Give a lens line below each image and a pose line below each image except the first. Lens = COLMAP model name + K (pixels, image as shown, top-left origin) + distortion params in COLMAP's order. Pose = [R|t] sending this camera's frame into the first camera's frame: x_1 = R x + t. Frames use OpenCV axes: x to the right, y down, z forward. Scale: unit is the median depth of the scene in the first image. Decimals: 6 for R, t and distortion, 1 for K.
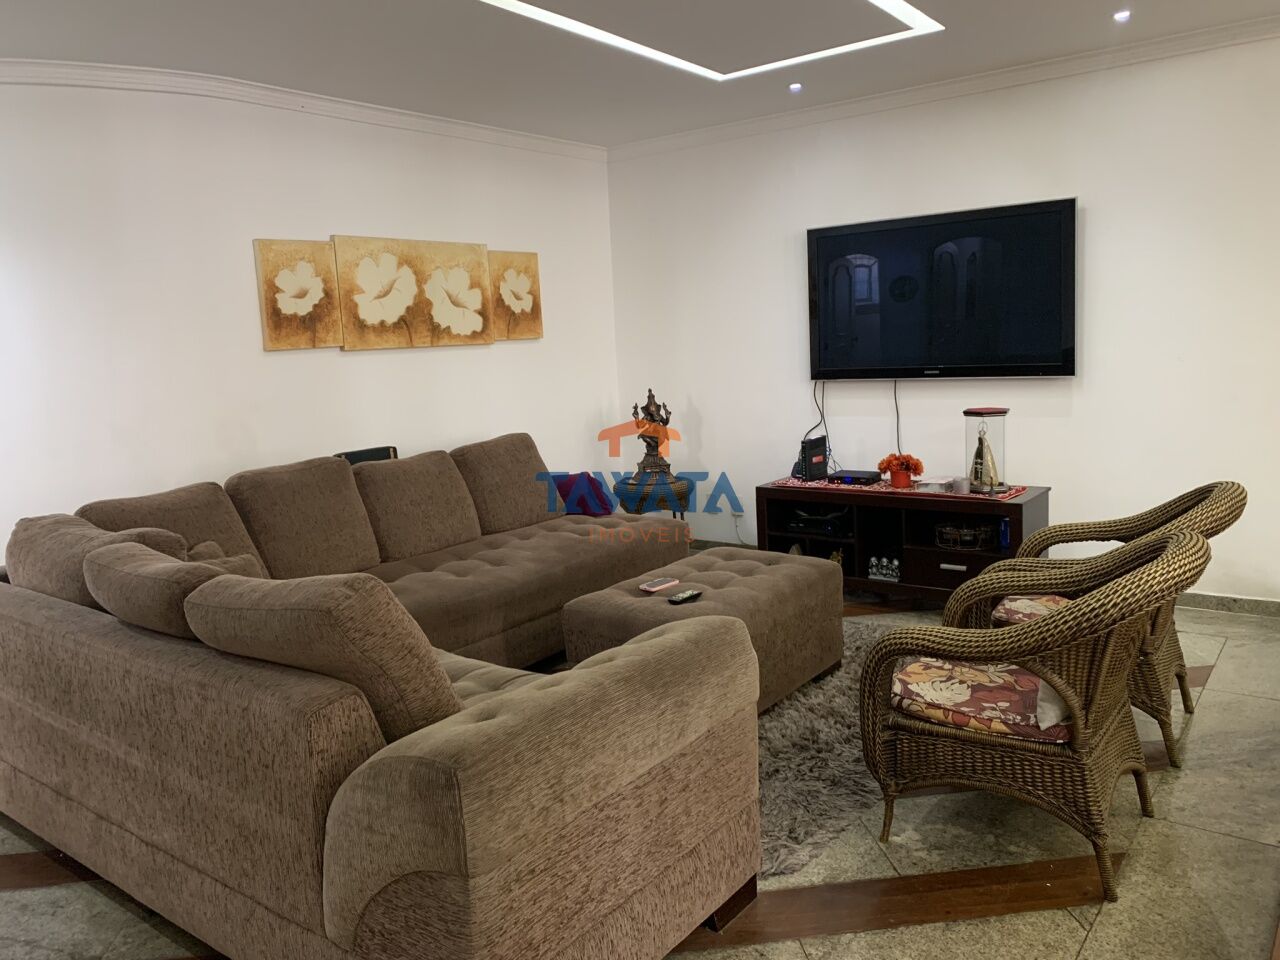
lens RADIAL K [[984.7, 0, 635.3], [0, 984.7, 475.8], [0, 0, 1]] dist [0.030682, -0.044718]
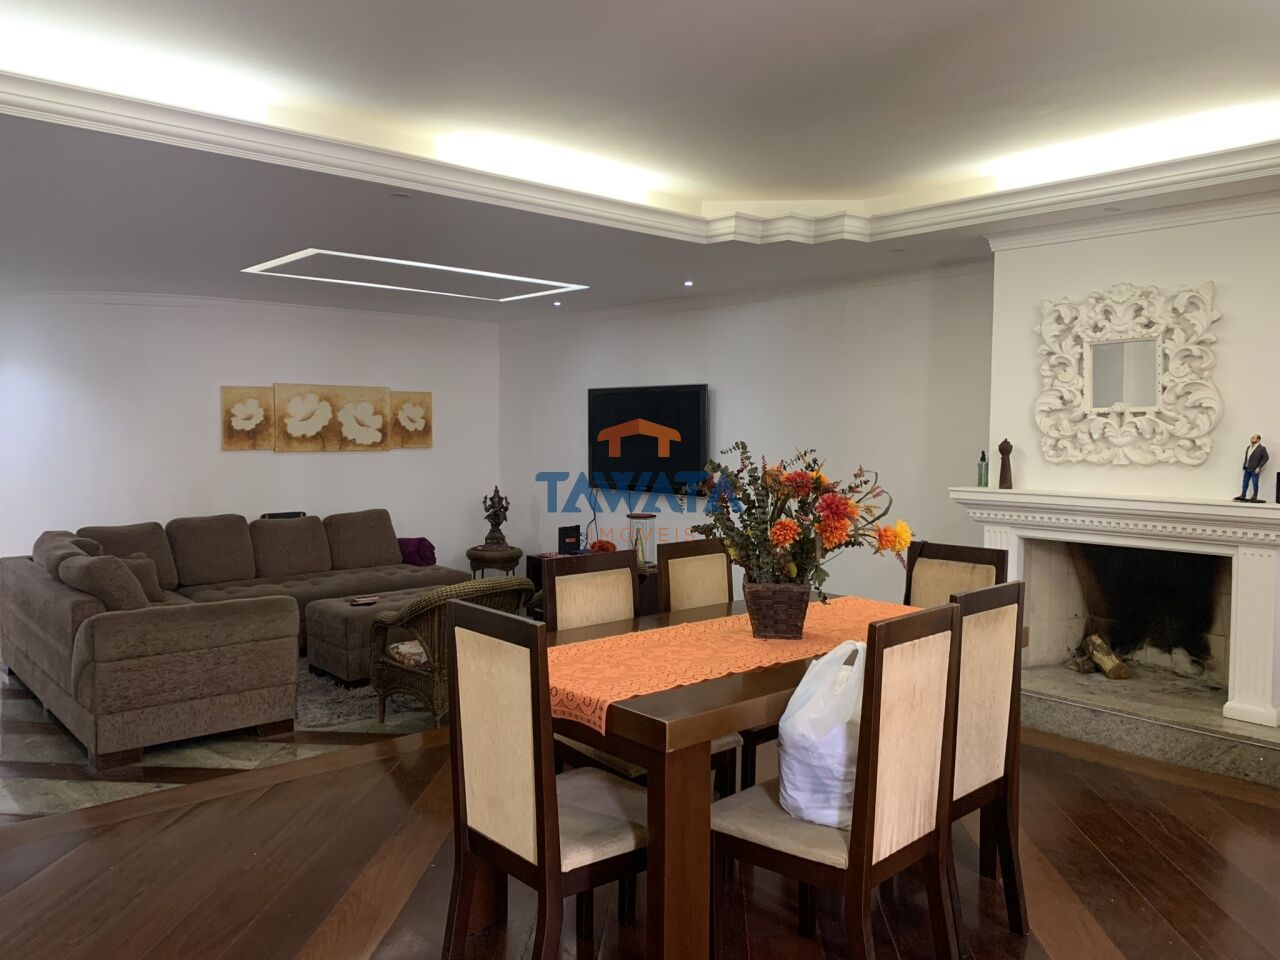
lens RADIAL K [[984.7, 0, 632.5], [0, 984.7, 471.9], [0, 0, 1]] dist [0.030682, -0.044718]
pose [[0.979143, 0.065148, -0.192443, 0.578382], [-0.081968, 0.993356, -0.080772, -0.007605], [0.185902, 0.094862, 0.977978, -0.477748]]
